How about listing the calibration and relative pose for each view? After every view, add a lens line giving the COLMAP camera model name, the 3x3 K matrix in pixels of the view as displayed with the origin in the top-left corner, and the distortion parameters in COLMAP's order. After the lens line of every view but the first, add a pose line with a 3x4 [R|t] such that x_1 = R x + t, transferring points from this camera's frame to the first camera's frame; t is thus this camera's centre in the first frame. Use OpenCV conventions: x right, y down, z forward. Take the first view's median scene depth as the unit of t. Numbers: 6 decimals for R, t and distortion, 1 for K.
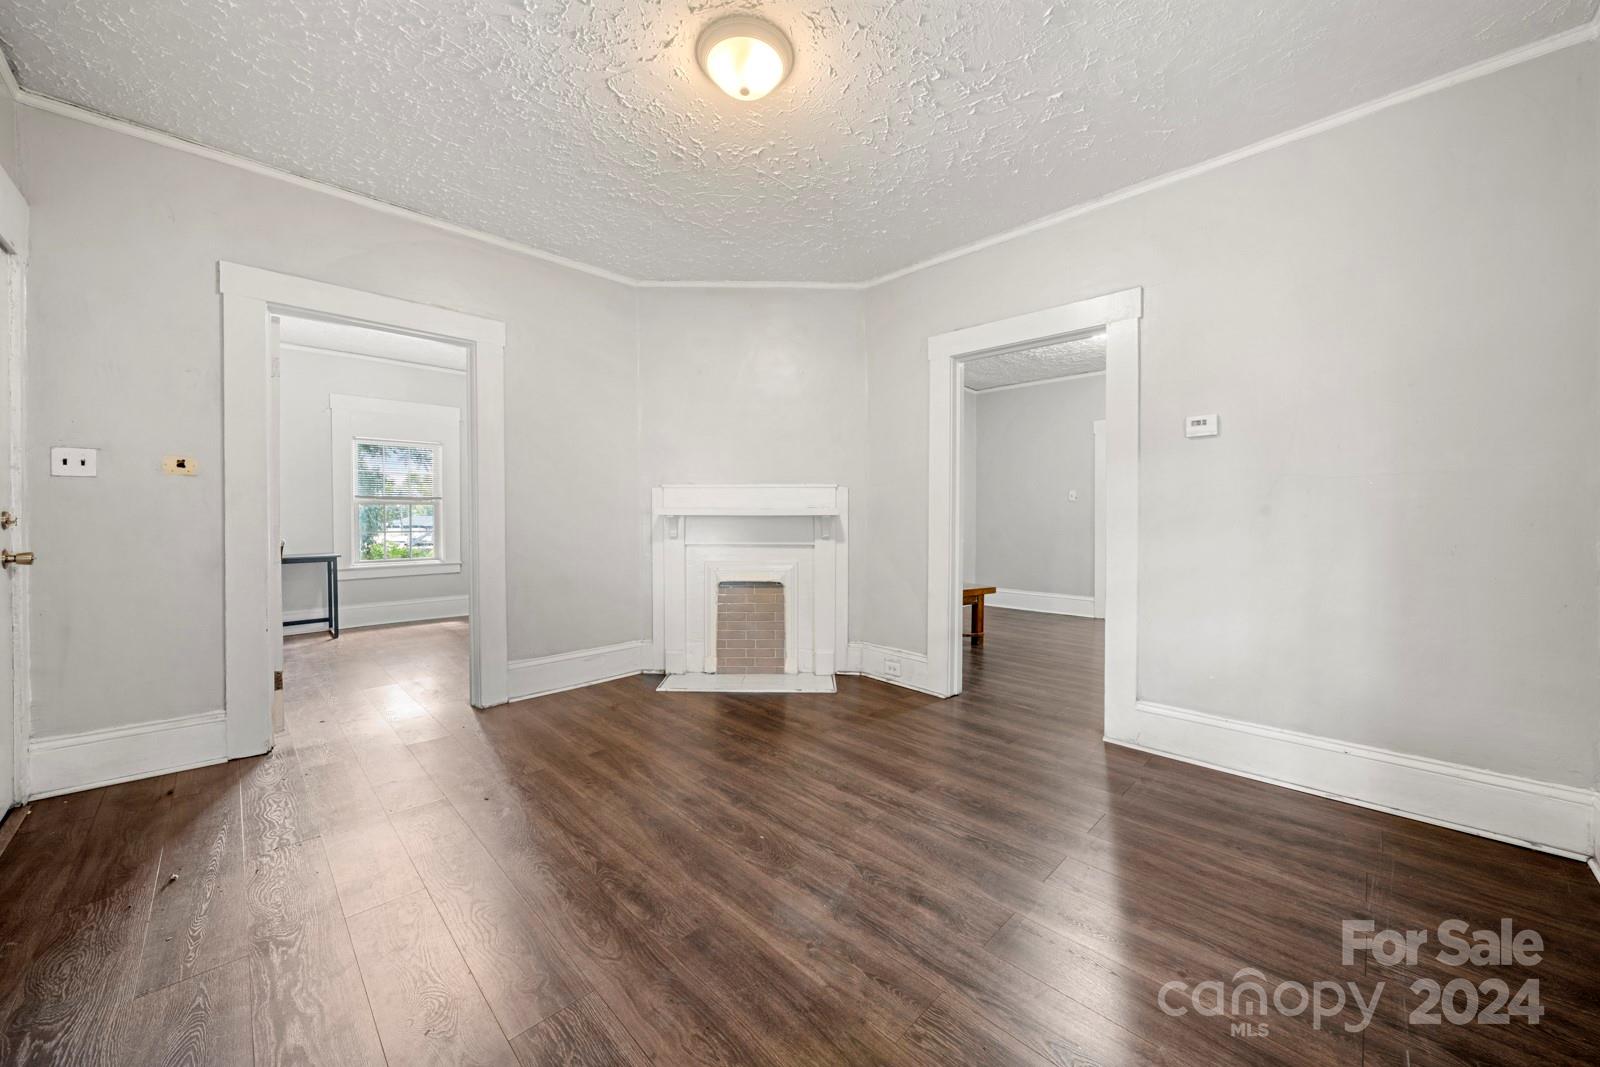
lens RADIAL K [[576.0, 0, 801.1], [0, 576.0, 524.8], [0, 0, 1]] dist [-0.009396, 0.000299]
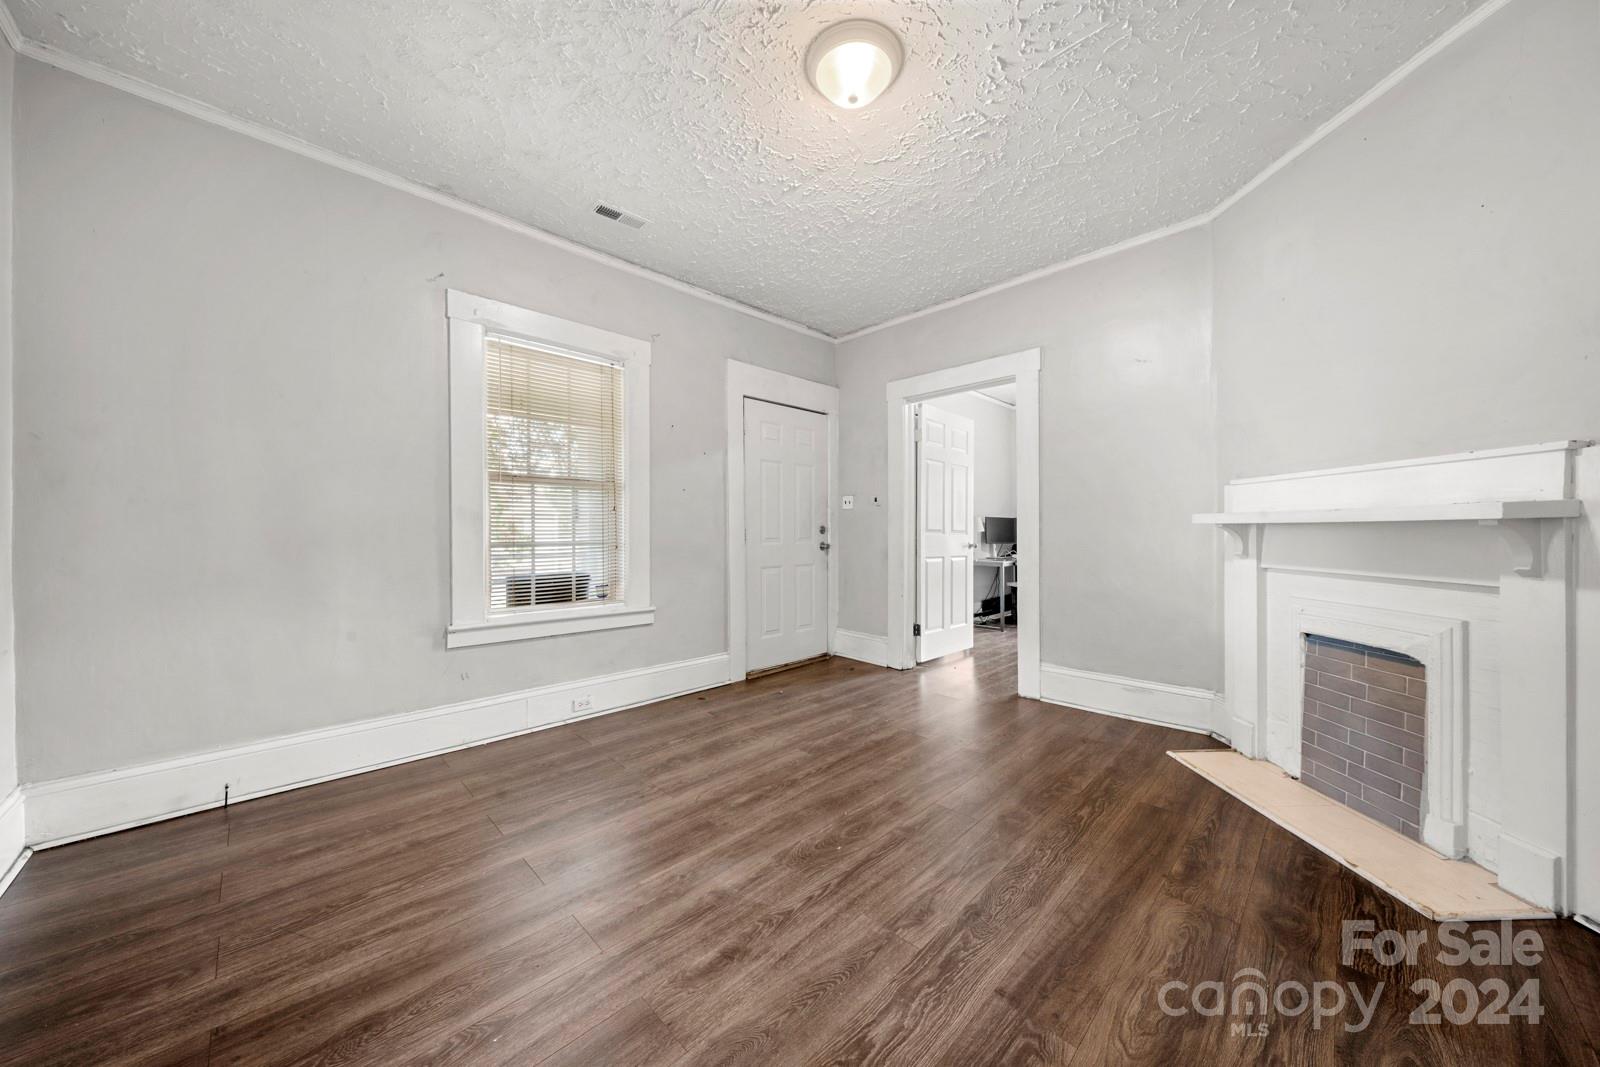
lens RADIAL K [[553.3, 0, 796.7], [0, 553.3, 535.5], [0, 0, 1]] dist [0.000823, -0.000486]
pose [[-0.009269, 0.009754, -0.999909, 0.571912], [-0.010668, 0.999895, 0.009852, -0.003646], [0.999900, 0.010759, -0.009164, 0.600048]]
